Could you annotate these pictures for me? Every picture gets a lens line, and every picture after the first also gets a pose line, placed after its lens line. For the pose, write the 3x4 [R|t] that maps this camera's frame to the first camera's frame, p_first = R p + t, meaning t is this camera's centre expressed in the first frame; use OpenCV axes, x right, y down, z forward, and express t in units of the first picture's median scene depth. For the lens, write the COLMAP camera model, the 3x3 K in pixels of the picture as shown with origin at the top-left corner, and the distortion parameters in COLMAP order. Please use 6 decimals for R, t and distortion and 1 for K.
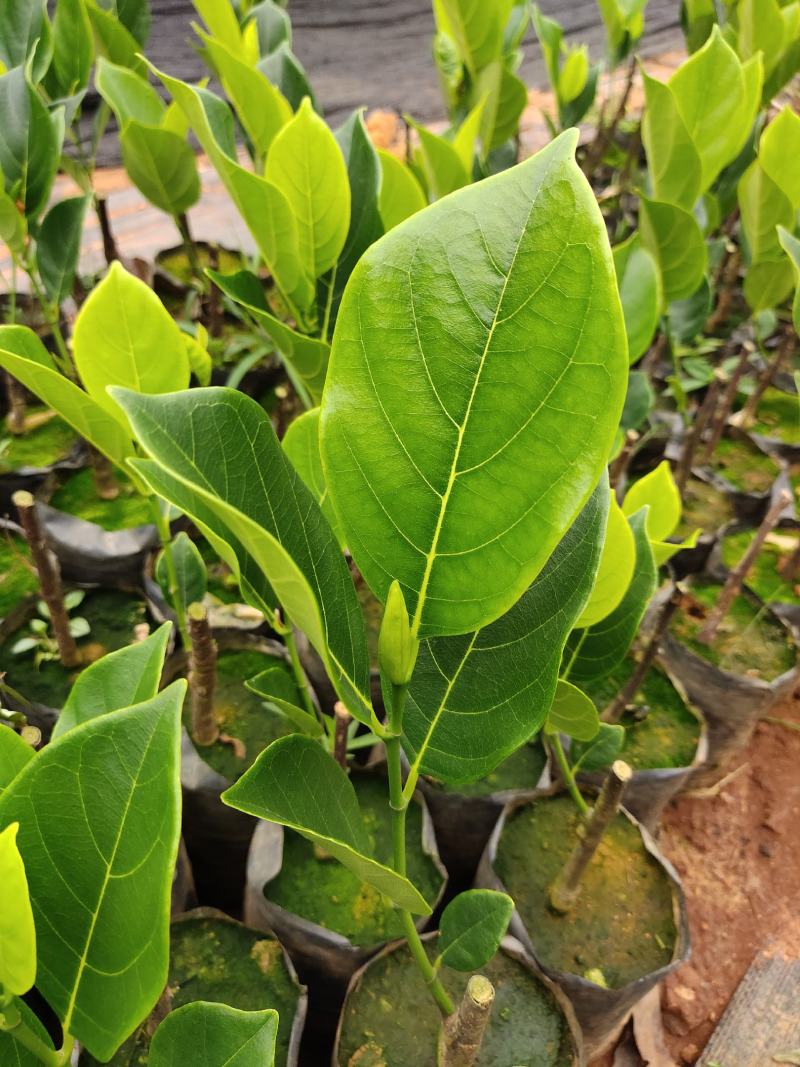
lens RADIAL K [[871.3, 0, 400.0], [0, 871.3, 533.5], [0, 0, 1]] dist [0.154085, -0.268154]
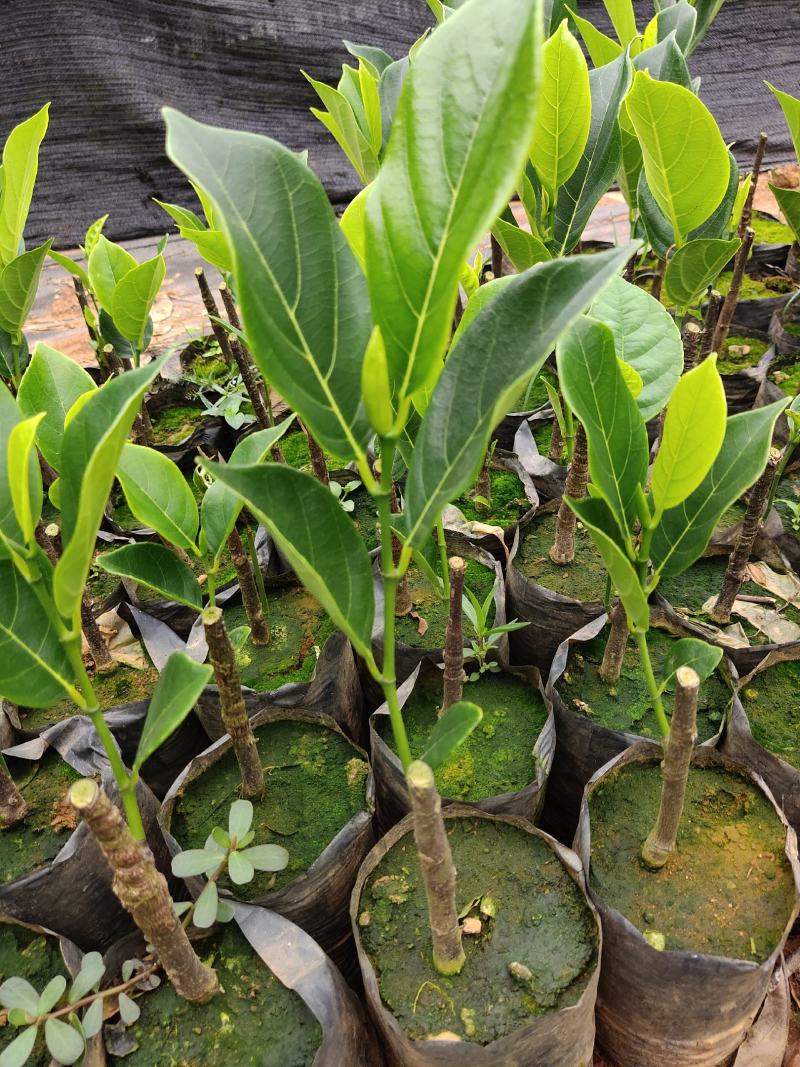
lens RADIAL K [[871.3, 0, 400.0], [0, 871.3, 533.5], [0, 0, 1]] dist [0.154085, -0.268154]
pose [[0.822030, 0.199627, -0.533306, 0.423451], [-0.260761, 0.964537, -0.040887, 0.219657], [0.506231, 0.172676, 0.844934, 0.050391]]
